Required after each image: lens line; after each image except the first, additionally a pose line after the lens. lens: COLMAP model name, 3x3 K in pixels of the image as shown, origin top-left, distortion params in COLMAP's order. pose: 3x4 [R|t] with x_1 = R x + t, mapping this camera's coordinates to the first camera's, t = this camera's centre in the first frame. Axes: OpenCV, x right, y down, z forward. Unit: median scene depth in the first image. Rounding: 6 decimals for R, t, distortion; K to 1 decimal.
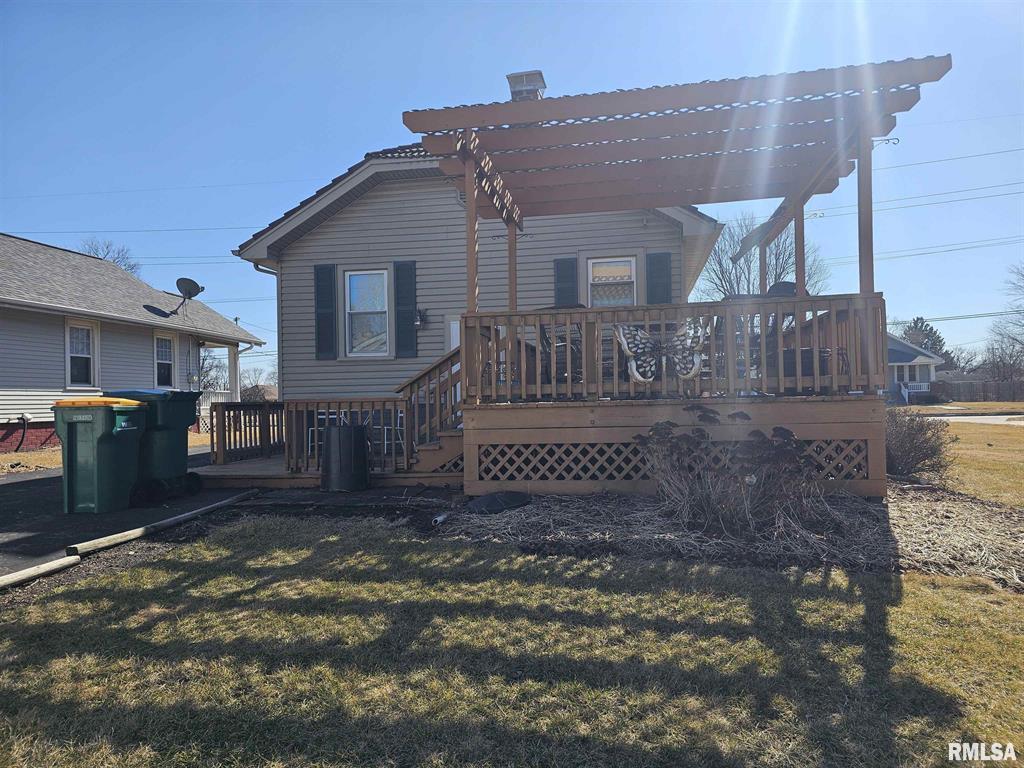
lens RADIAL K [[678.4, 0, 518.5], [0, 678.4, 389.3], [0, 0, 1]] dist [0.110151, -0.118888]
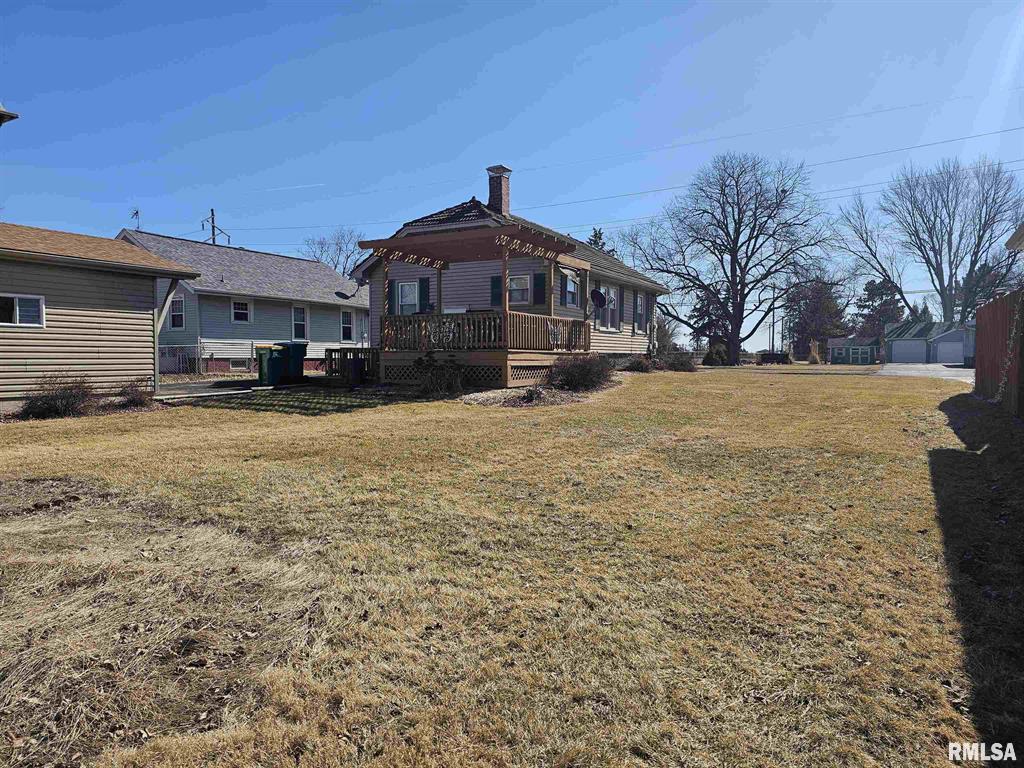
lens RADIAL K [[686.6, 0, 512.0], [0, 686.6, 384.0], [0, 0, 1]] dist [0.029234, 0.000183]
pose [[0.942500, 0.036741, -0.332181, 0.712623], [-0.018044, 0.998083, 0.059199, -0.007937], [0.333719, -0.049801, 0.941356, -0.741278]]
